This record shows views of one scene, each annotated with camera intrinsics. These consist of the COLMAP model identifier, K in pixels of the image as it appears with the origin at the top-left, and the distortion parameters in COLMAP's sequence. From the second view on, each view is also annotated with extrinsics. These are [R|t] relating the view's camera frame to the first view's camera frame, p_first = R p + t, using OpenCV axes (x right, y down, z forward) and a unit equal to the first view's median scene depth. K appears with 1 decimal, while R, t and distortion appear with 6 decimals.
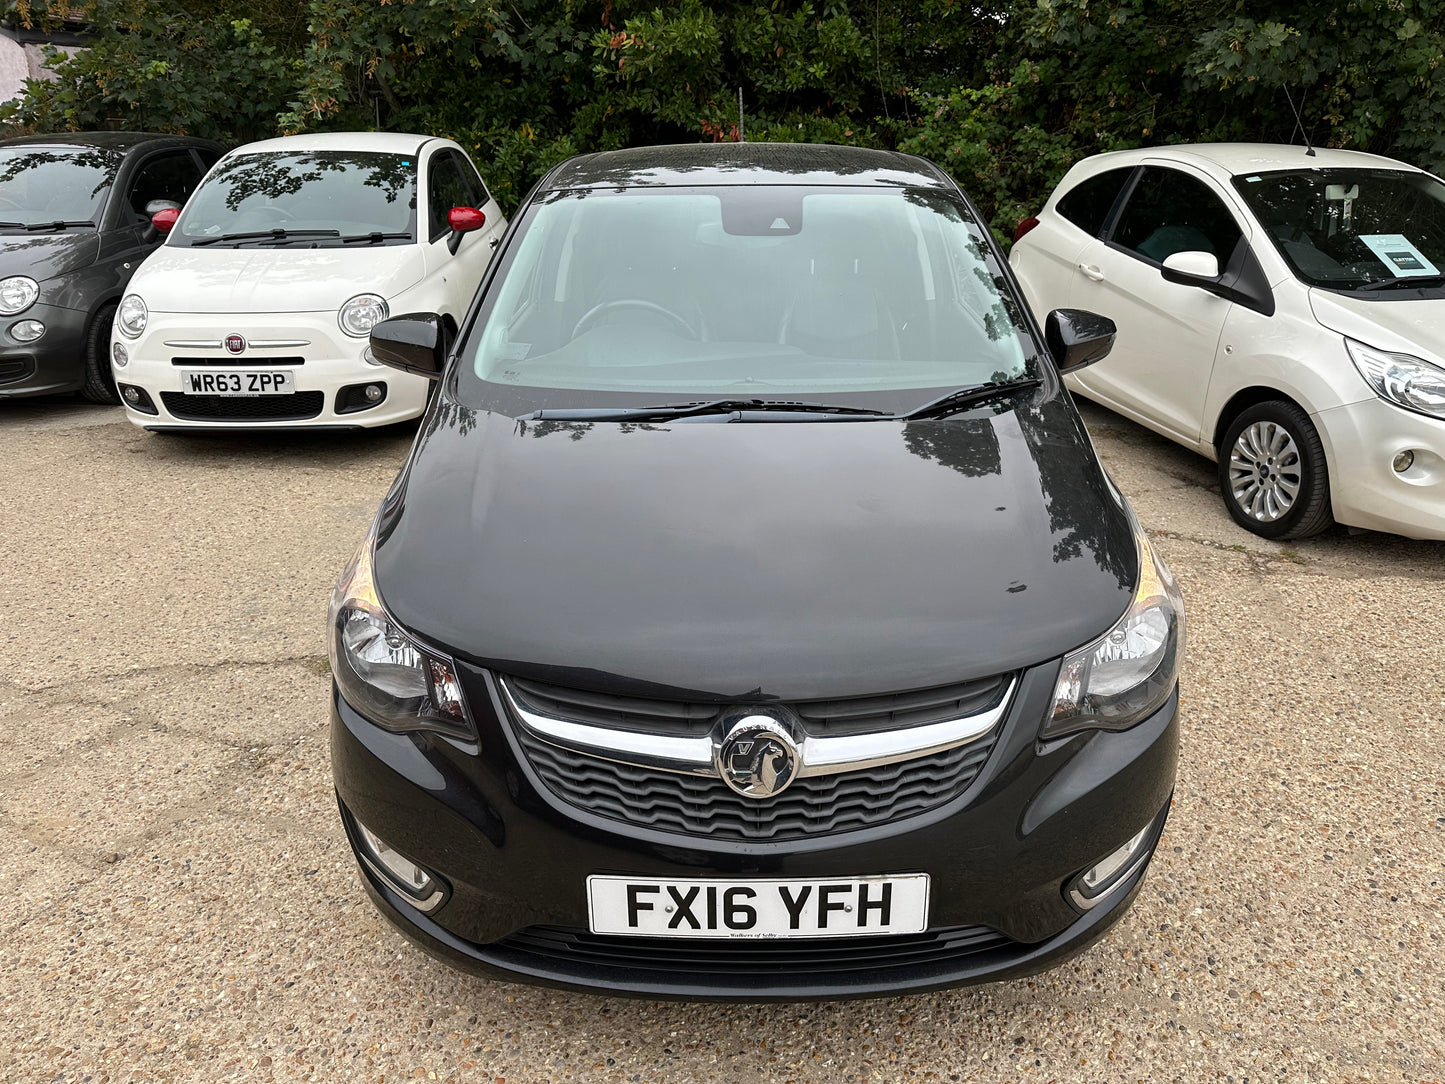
lens RADIAL K [[1042.0, 0, 732.8], [0, 1042.0, 549.2], [0, 0, 1]] dist [0.002436, -0.006607]
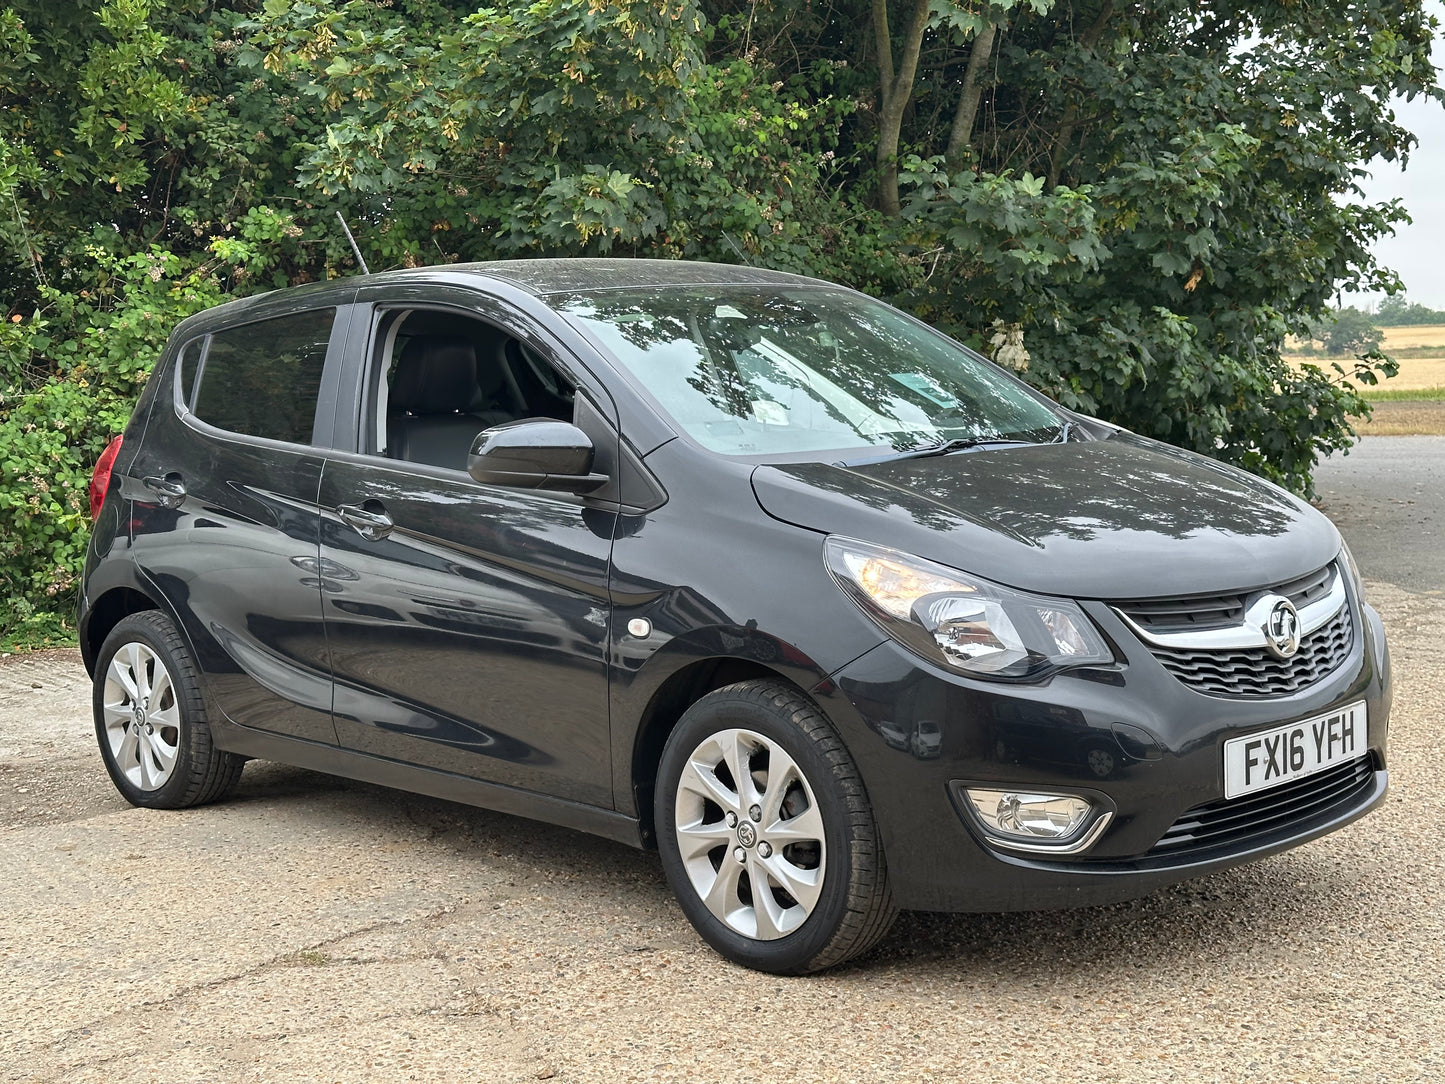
lens RADIAL K [[2035.6, 0, 712.7], [0, 2035.6, 550.8], [0, 0, 1]] dist [0.124851, -0.052476]
pose [[0.713765, -0.093714, 0.694088, -1.598804], [0.292373, 0.940398, -0.173692, 0.245839], [-0.636441, 0.326908, 0.698623, -0.277892]]
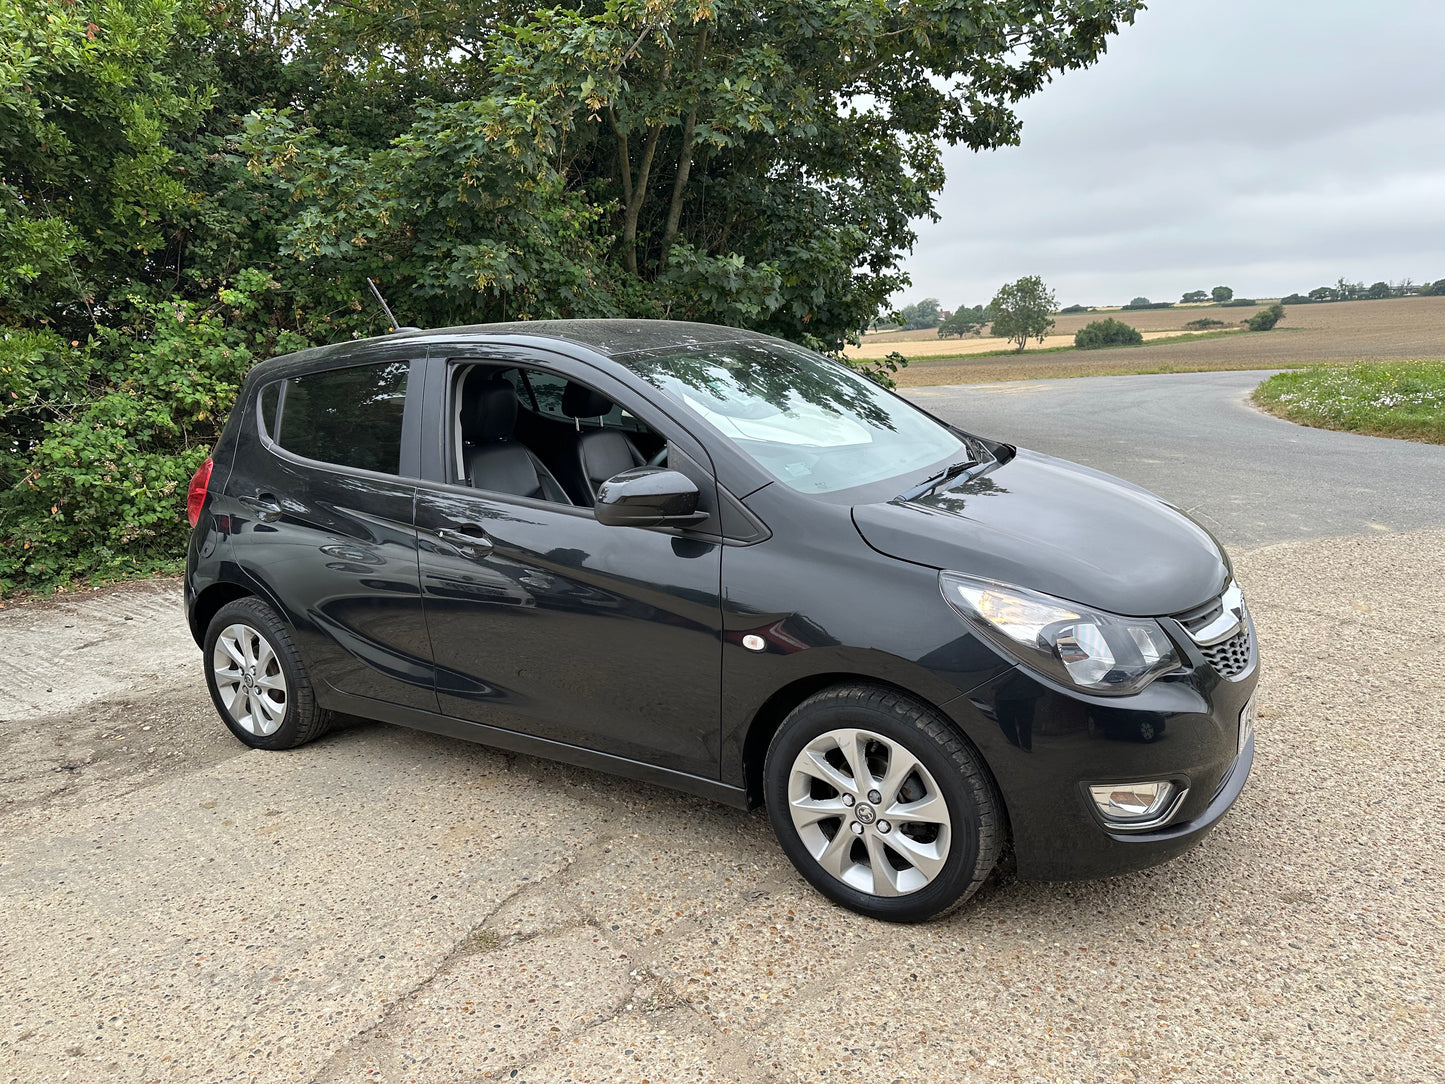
lens RADIAL K [[1021.9, 0, 722.5], [0, 1021.9, 542.0], [0, 0, 1]] dist [0.000496, -0.004685]
pose [[0.511897, -0.198136, 0.835885, -1.280475], [0.358161, 0.933658, 0.001974, -0.156917], [-0.780822, 0.298371, 0.548901, 0.486806]]
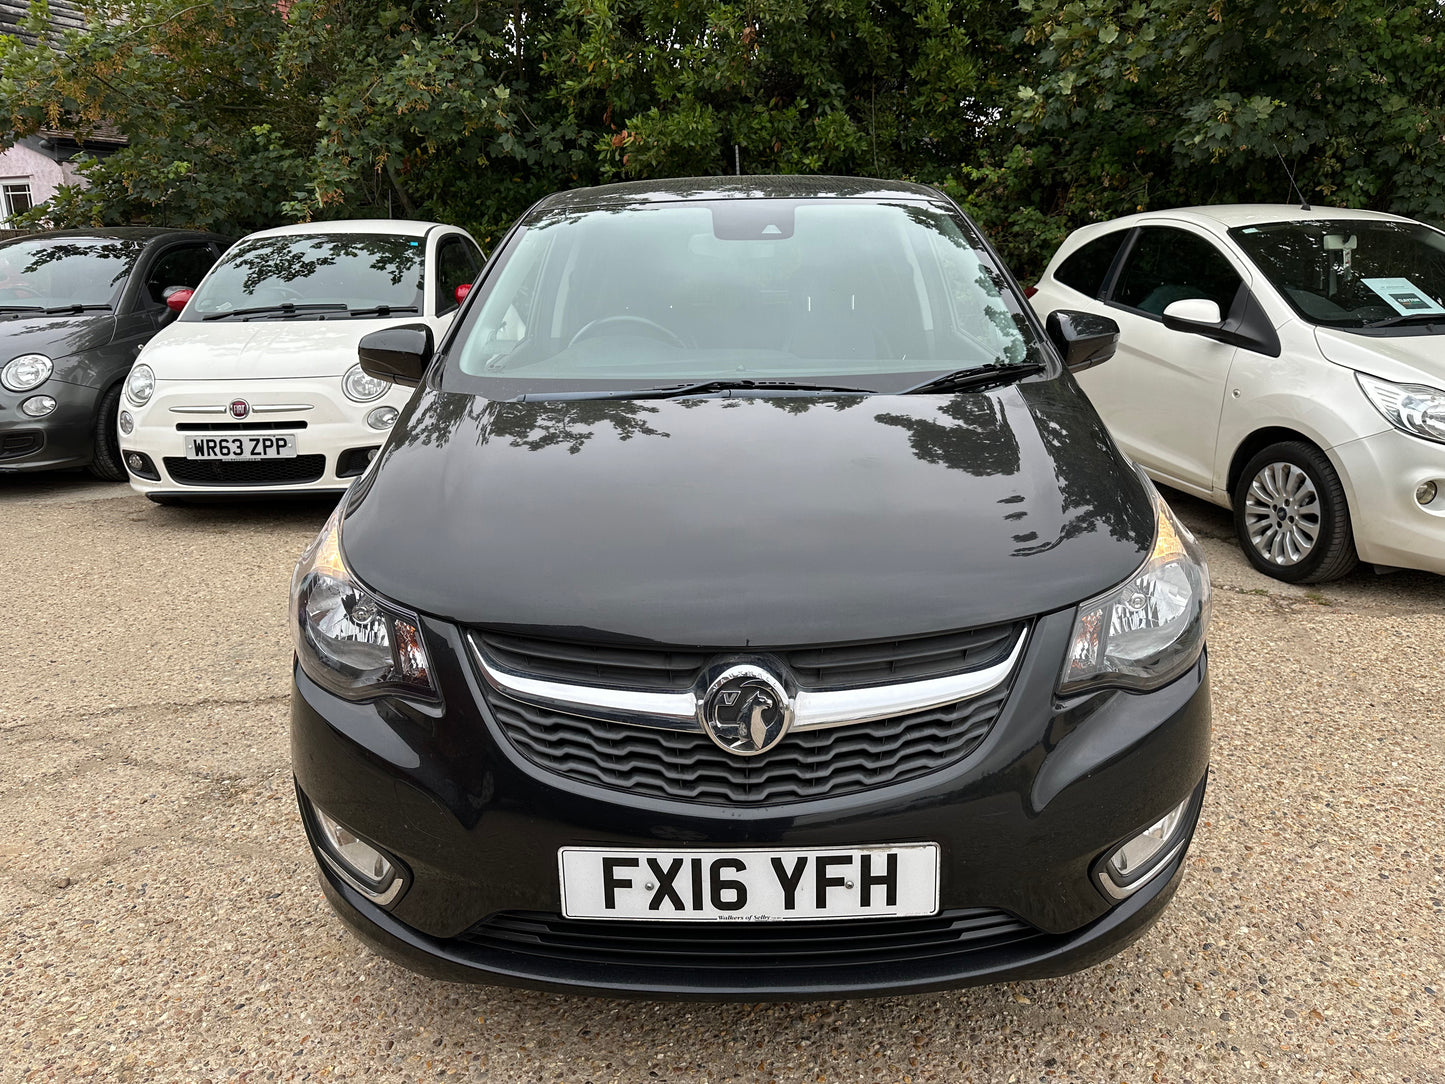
lens RADIAL K [[1042.6, 0, 722.5], [0, 1042.6, 542.0], [0, 0, 1]] dist [0.001747, -0.006252]
pose [[0.999725, -0.012224, -0.020027, 0.016702], [0.009870, 0.993467, -0.113690, 0.109929], [0.021286, 0.113461, 0.993314, 0.053890]]
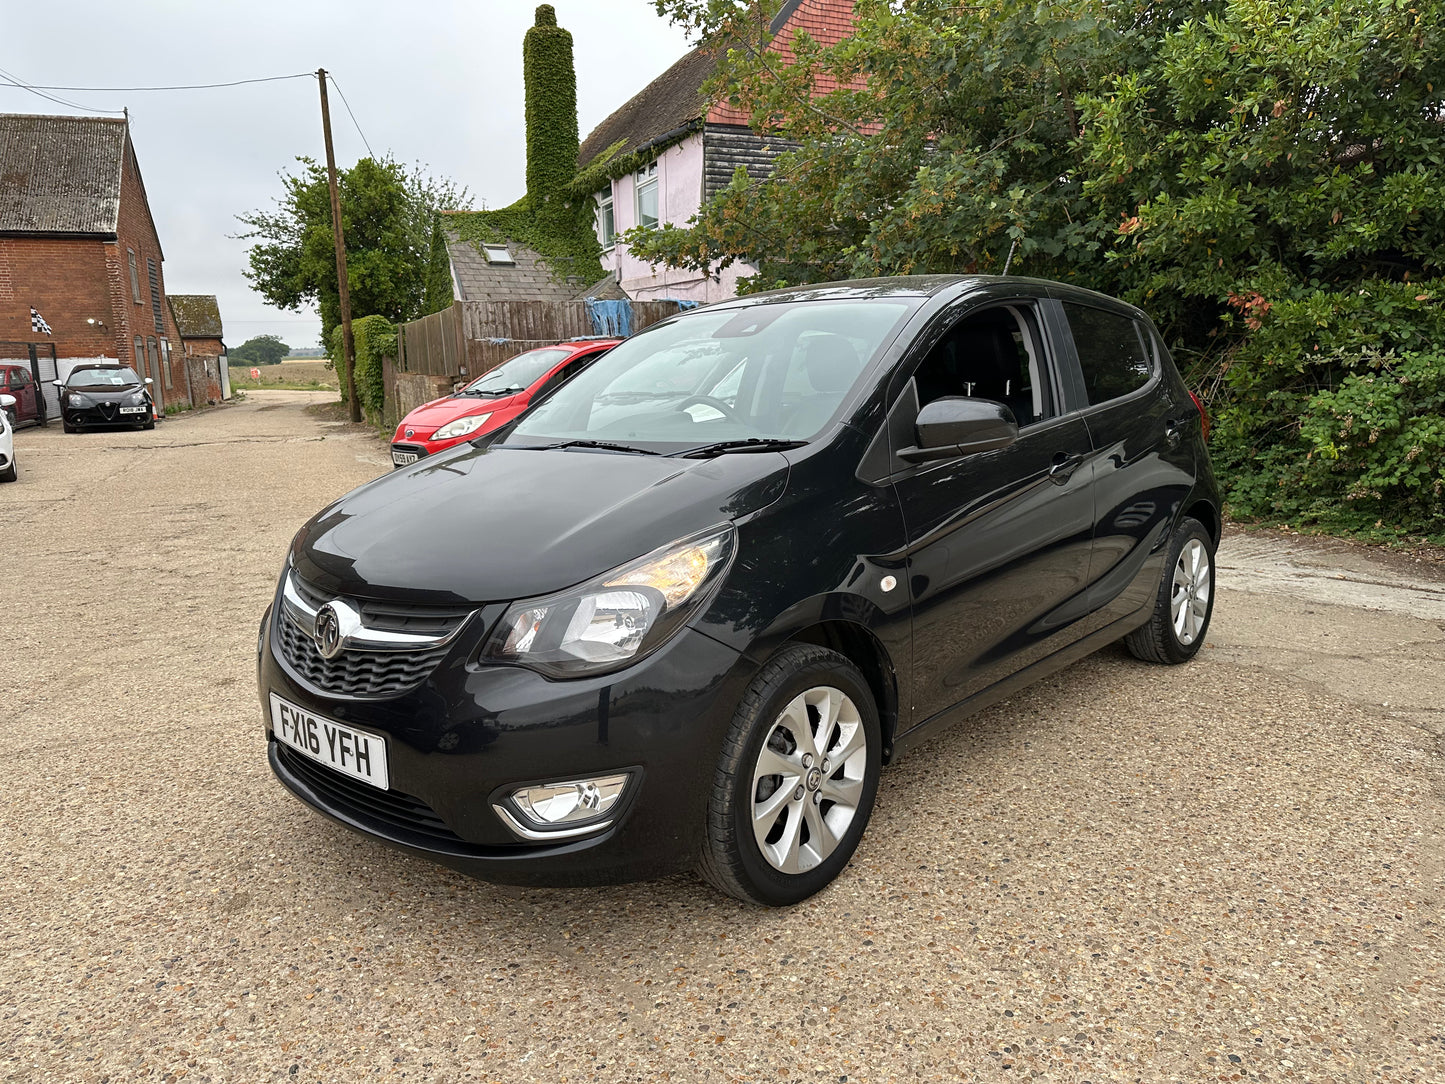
lens RADIAL K [[1020.4, 0, 722.6], [0, 1020.4, 553.8], [0, 0, 1]] dist [0.089481, -0.099360]
pose [[0.741169, 0.097169, -0.664249, 0.975214], [-0.221261, 0.969539, -0.105055, 0.087945], [0.633807, 0.224836, 0.740093, 0.170095]]
